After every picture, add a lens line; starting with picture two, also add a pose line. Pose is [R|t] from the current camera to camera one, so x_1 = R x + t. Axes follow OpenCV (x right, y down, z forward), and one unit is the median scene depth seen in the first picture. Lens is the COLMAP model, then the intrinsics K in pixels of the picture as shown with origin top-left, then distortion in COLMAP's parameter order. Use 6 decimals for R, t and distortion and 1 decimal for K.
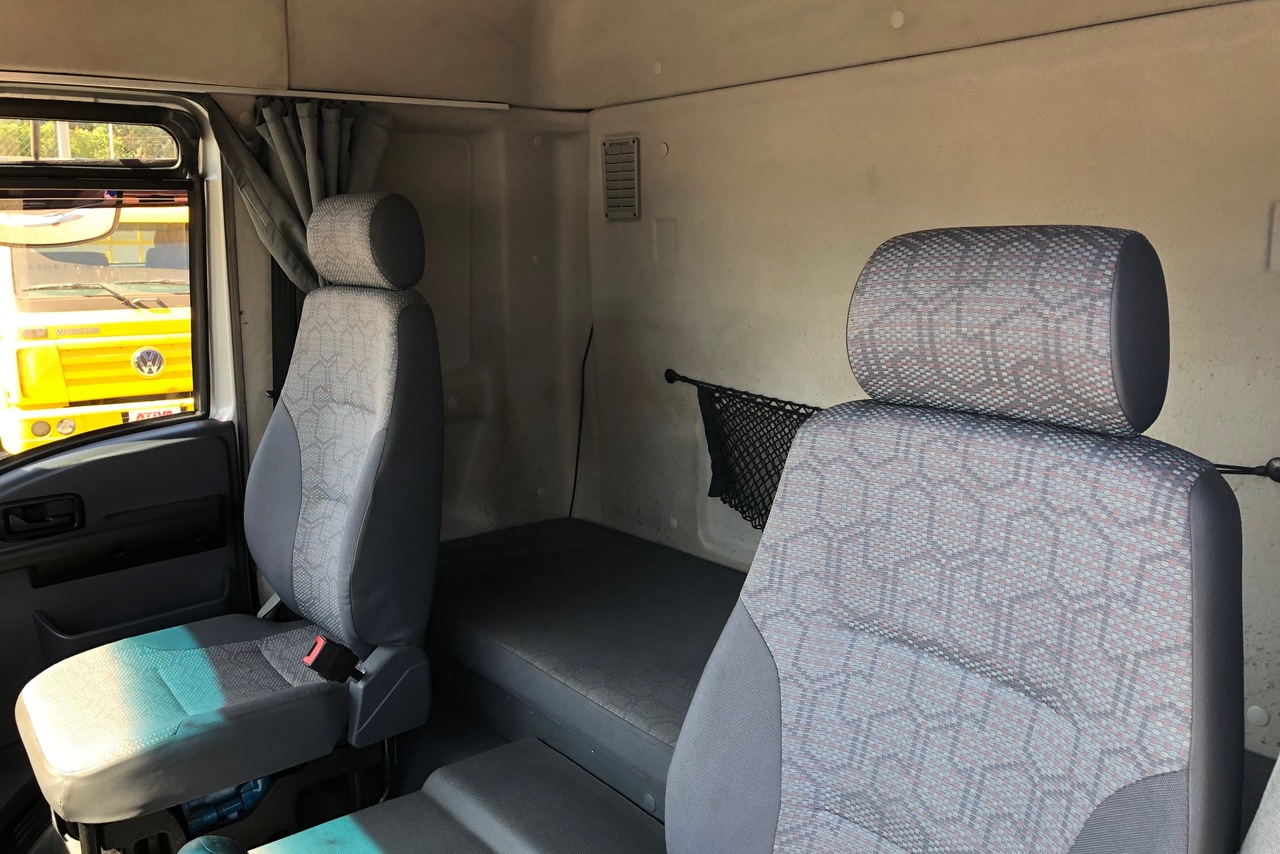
lens RADIAL K [[1050.7, 0, 643.7], [0, 1050.7, 425.9], [0, 0, 1]] dist [0.009966, 0.000589]
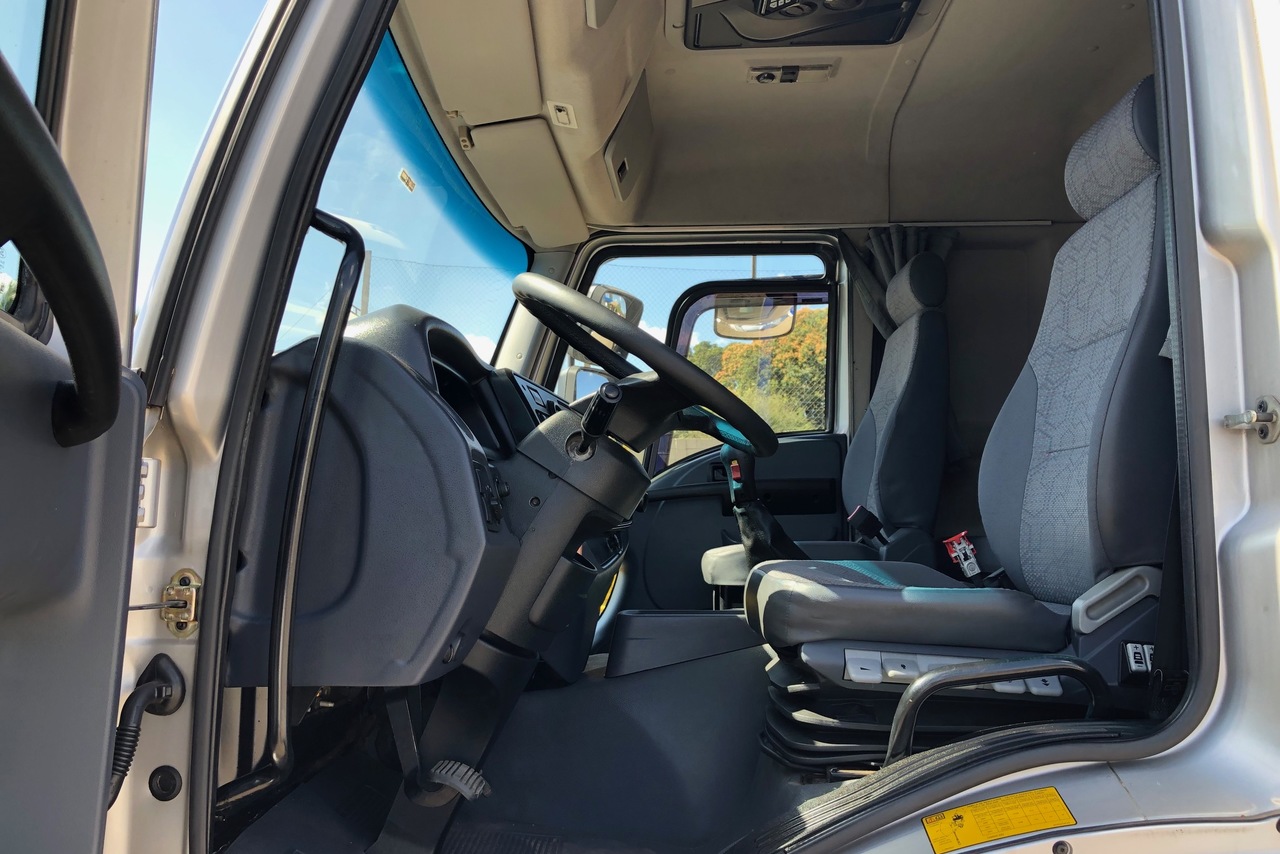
lens RADIAL K [[1050.7, 0, 639.3], [0, 1050.7, 428.0], [0, 0, 1]] dist [0.009966, 0.000589]
pose [[0.770776, -0.057861, -0.634474, 0.369210], [-0.122377, 0.963877, -0.236568, 0.409053], [0.625243, 0.259985, 0.735852, -0.334605]]
